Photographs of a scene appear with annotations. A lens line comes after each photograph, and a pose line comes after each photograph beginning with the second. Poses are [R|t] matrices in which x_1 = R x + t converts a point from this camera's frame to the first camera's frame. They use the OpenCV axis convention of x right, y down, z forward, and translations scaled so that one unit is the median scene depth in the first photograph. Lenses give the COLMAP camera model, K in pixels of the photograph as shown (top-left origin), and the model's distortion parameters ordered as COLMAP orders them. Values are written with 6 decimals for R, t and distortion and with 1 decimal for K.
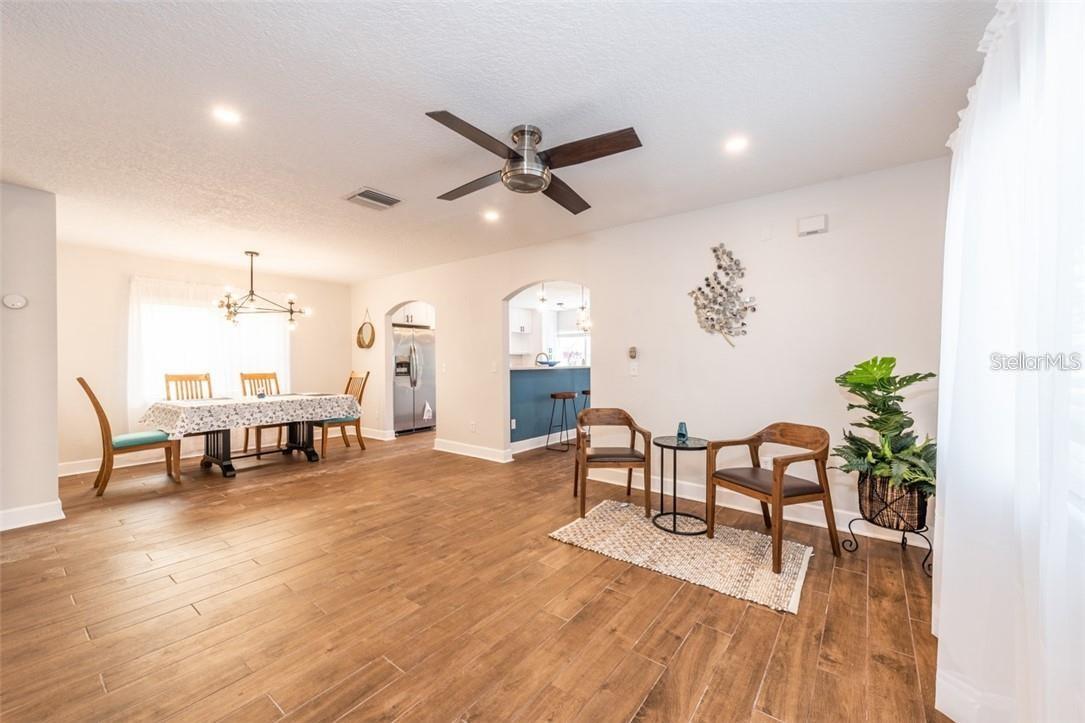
lens RADIAL K [[421.7, 0, 542.8], [0, 421.7, 363.3], [0, 0, 1]] dist [0.012452, -0.004526]
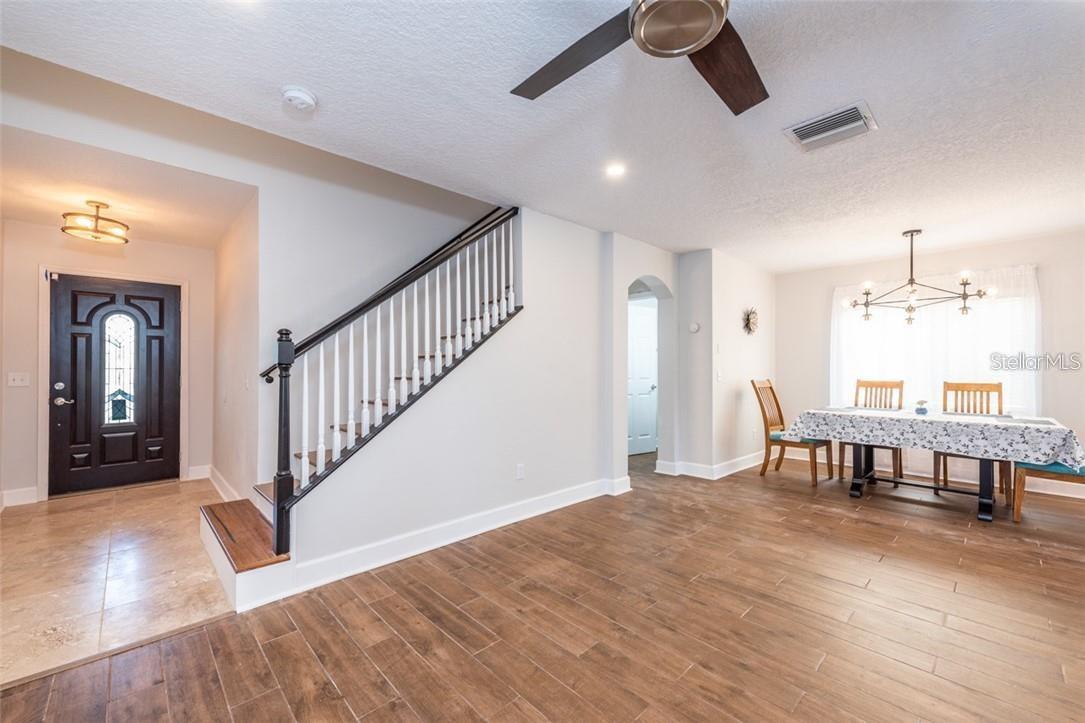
lens RADIAL K [[437.7, 0, 540.8], [0, 437.7, 363.2], [0, 0, 1]] dist [0.004940, -0.000285]
pose [[-0.159114, -0.007642, -0.987231, 0.344358], [-0.005267, 0.999962, -0.006891, -0.003411], [0.987246, 0.004103, -0.159148, 0.613565]]
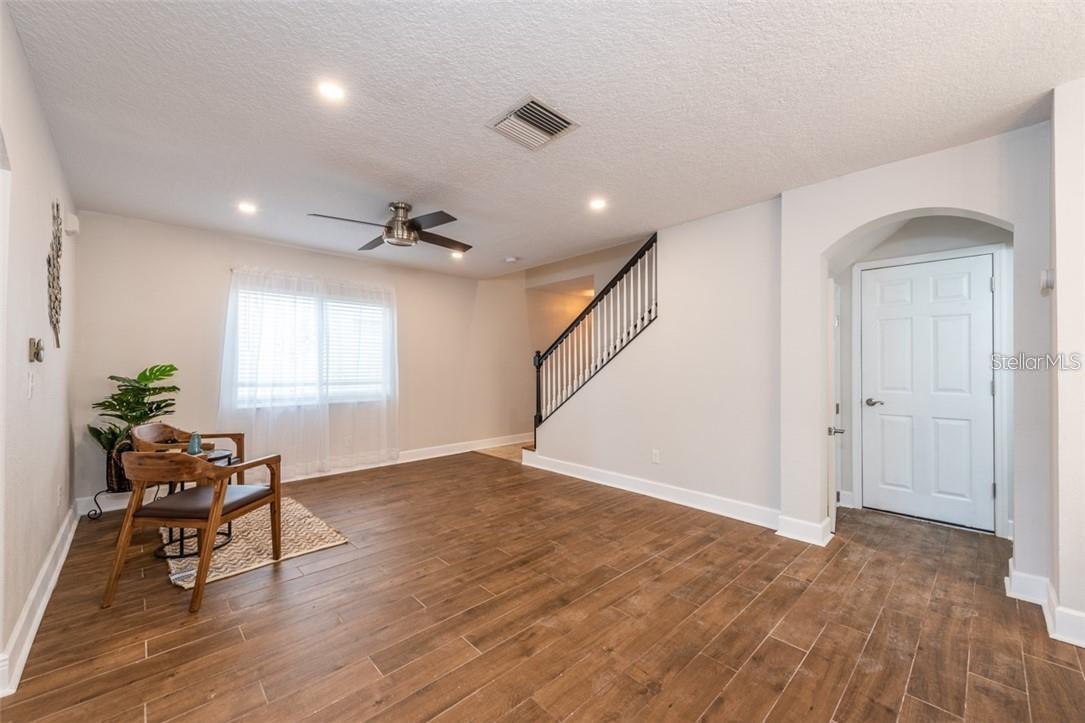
lens RADIAL K [[421.7, 0, 542.8], [0, 421.7, 363.3], [0, 0, 1]] dist [0.012452, -0.004526]
pose [[-0.988447, 0.000185, 0.151566, -0.480566], [0.000126, 1.000000, -0.000400, -0.012596], [-0.151567, -0.000377, -0.988447, 1.546832]]
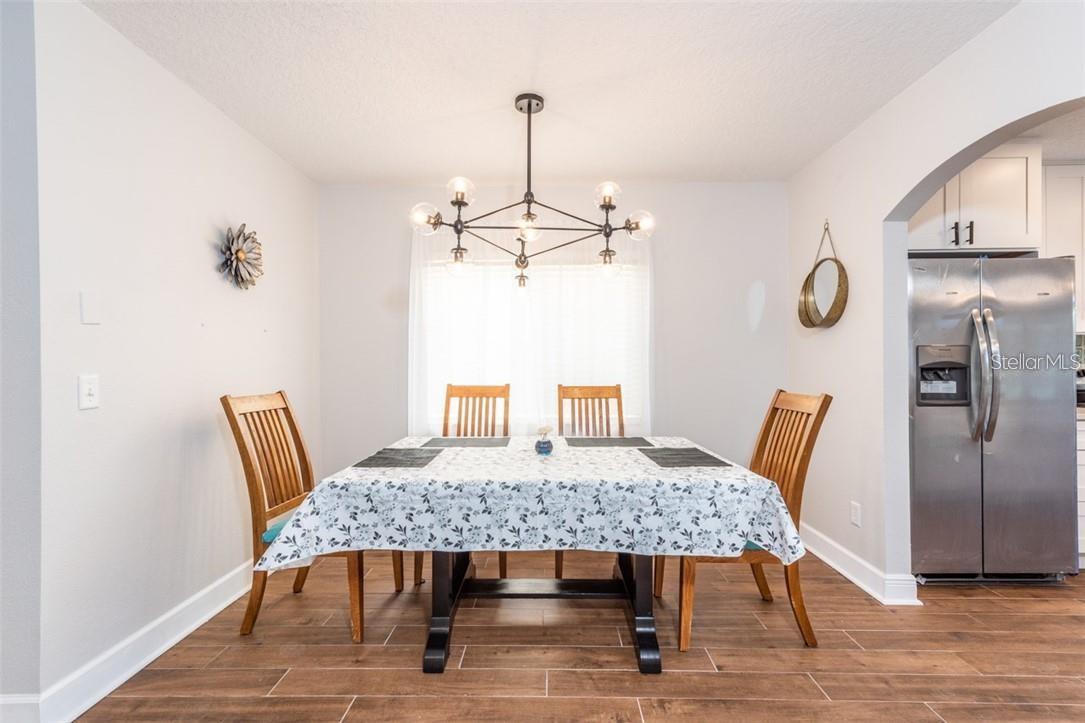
lens RADIAL K [[479.7, 0, 545.2], [0, 479.7, 362.3], [0, 0, 1]] dist [0.020165, 0.000044]
pose [[0.601240, 0.001928, -0.799067, -0.416026], [-0.001145, 0.999998, 0.001551, -0.007323], [0.799068, -0.000018, 0.601241, 1.016484]]
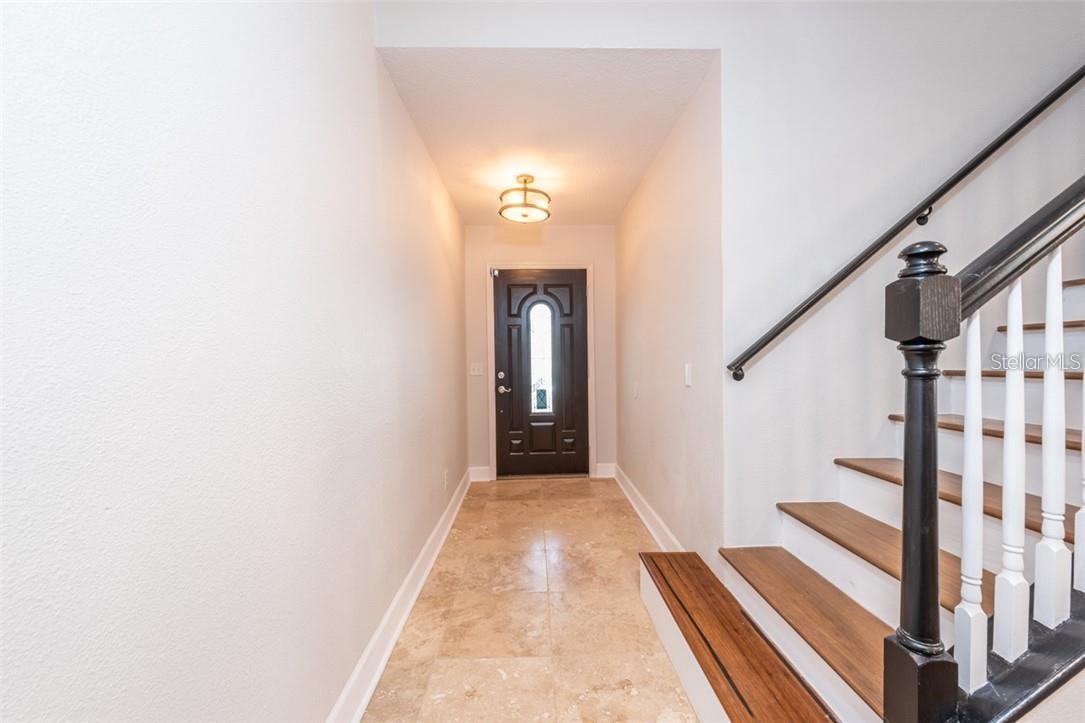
lens RADIAL K [[421.7, 0, 542.8], [0, 421.7, 363.3], [0, 0, 1]] dist [0.012452, -0.004526]
pose [[-0.777972, 0.019533, -0.627996, 0.055977], [0.010634, 0.999783, 0.017923, 0.002274], [0.628209, 0.007265, -0.778010, 0.175663]]
